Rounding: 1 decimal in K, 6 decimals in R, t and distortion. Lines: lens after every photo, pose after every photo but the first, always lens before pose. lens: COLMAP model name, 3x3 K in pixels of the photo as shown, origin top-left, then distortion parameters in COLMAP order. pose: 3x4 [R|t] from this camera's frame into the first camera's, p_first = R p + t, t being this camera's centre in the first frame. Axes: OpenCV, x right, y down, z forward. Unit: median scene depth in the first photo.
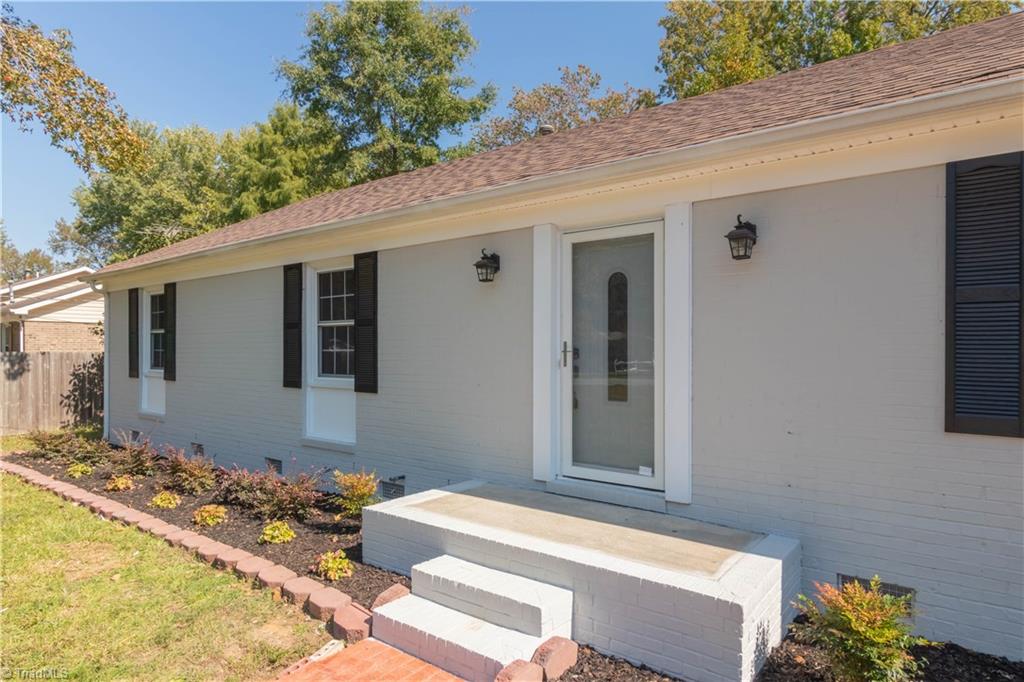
lens RADIAL K [[623.3, 0, 509.2], [0, 623.3, 356.1], [0, 0, 1]] dist [-0.000502, -0.000086]
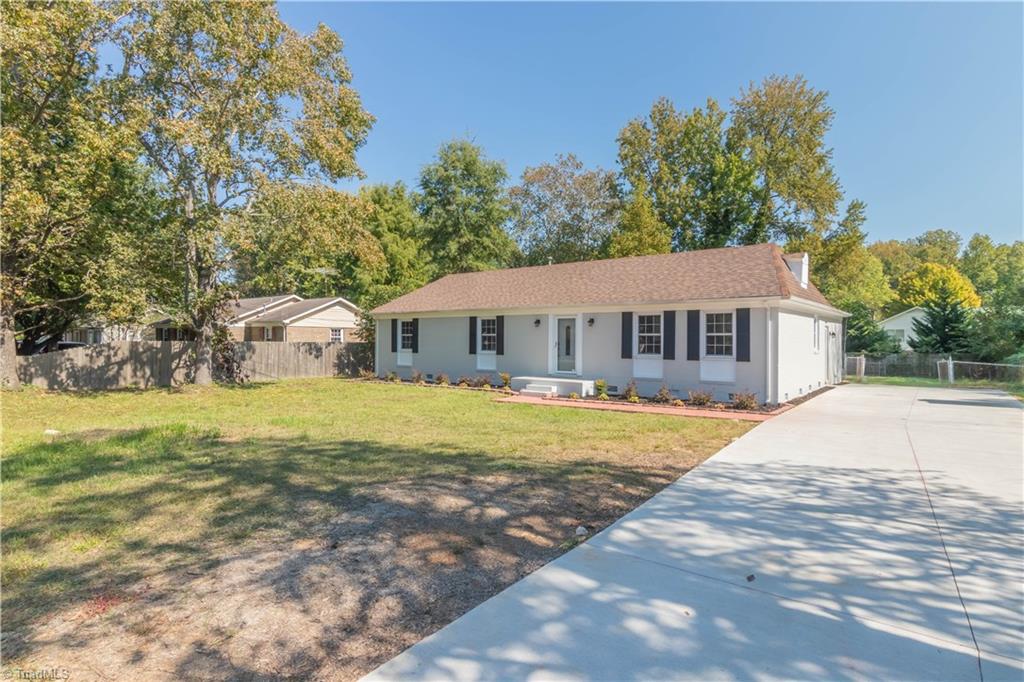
lens RADIAL K [[520.2, 0, 512.0], [0, 520.2, 341.0], [0, 0, 1]] dist [0.000772, -0.000267]
pose [[0.999969, 0.007007, 0.003688, -0.155703], [-0.006971, 0.999930, -0.009527, 0.006050], [-0.003755, 0.009501, 0.999948, -1.773678]]
